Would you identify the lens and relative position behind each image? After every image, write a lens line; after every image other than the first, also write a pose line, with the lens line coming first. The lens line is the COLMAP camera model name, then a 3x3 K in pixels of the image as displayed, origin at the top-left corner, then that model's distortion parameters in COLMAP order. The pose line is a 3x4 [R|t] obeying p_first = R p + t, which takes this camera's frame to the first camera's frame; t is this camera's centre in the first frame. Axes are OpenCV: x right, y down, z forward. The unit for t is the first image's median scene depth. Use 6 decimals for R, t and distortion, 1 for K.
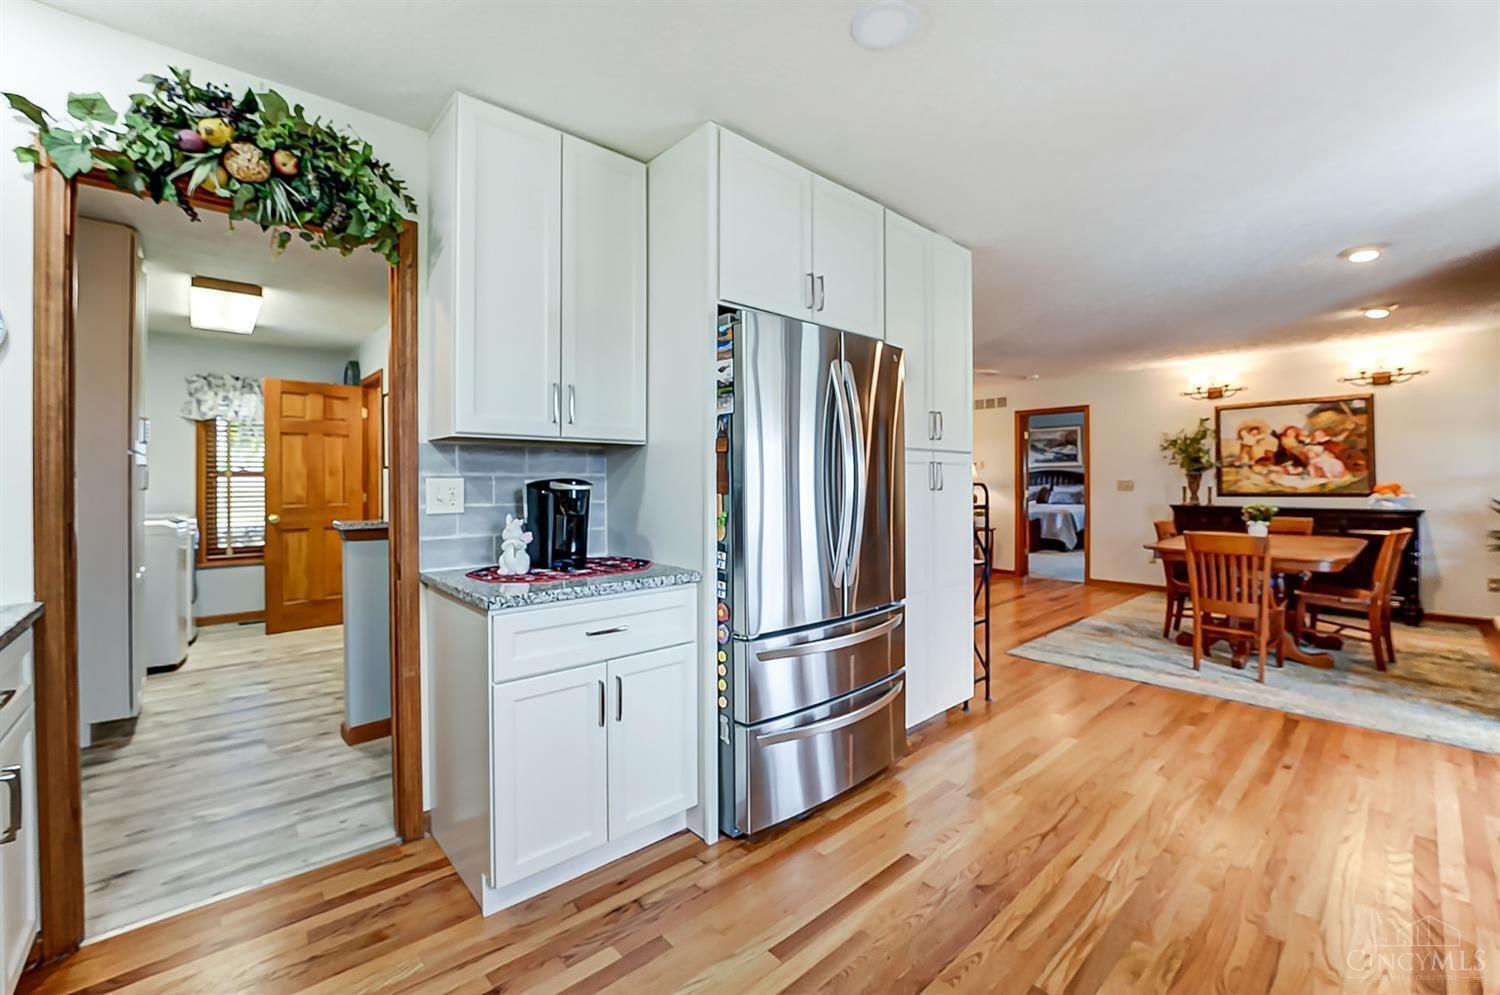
lens RADIAL K [[629.9, 0, 749.5], [0, 629.9, 482.1], [0, 0, 1]] dist [-0.025705, 0.002123]
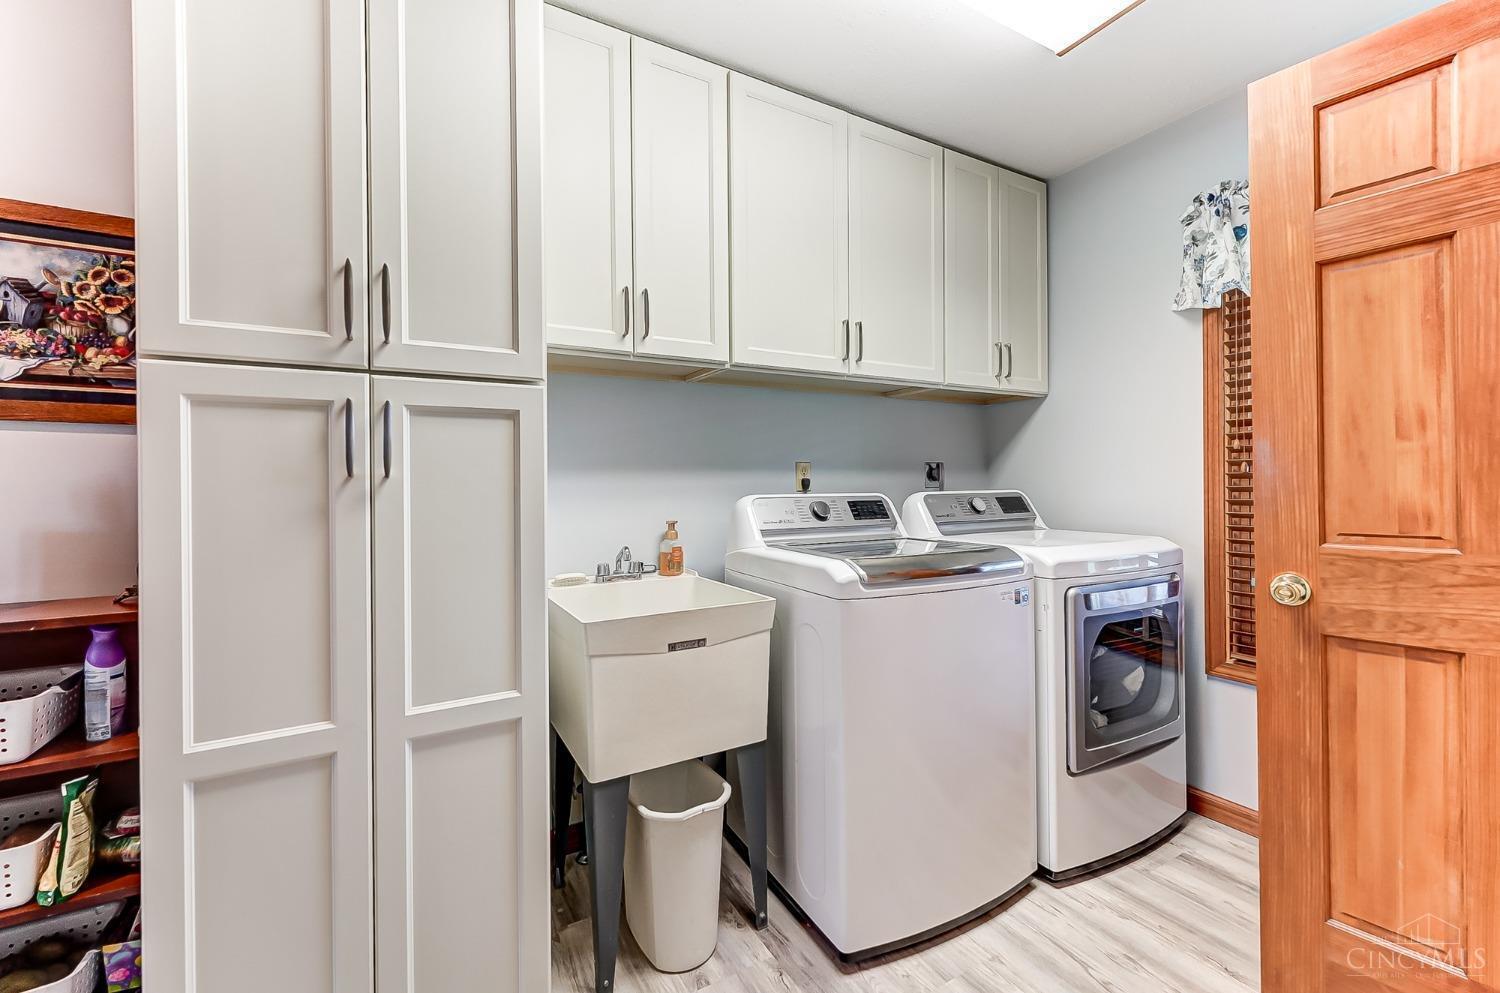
lens RADIAL K [[629.9, 0, 748.8], [0, 629.9, 494.0], [0, 0, 1]] dist [-0.025705, 0.002123]
pose [[-0.224447, 0.004886, -0.974474, -0.440391], [-0.000210, 0.999987, 0.005062, 0.015572], [0.974486, 0.001341, -0.224443, 0.809396]]
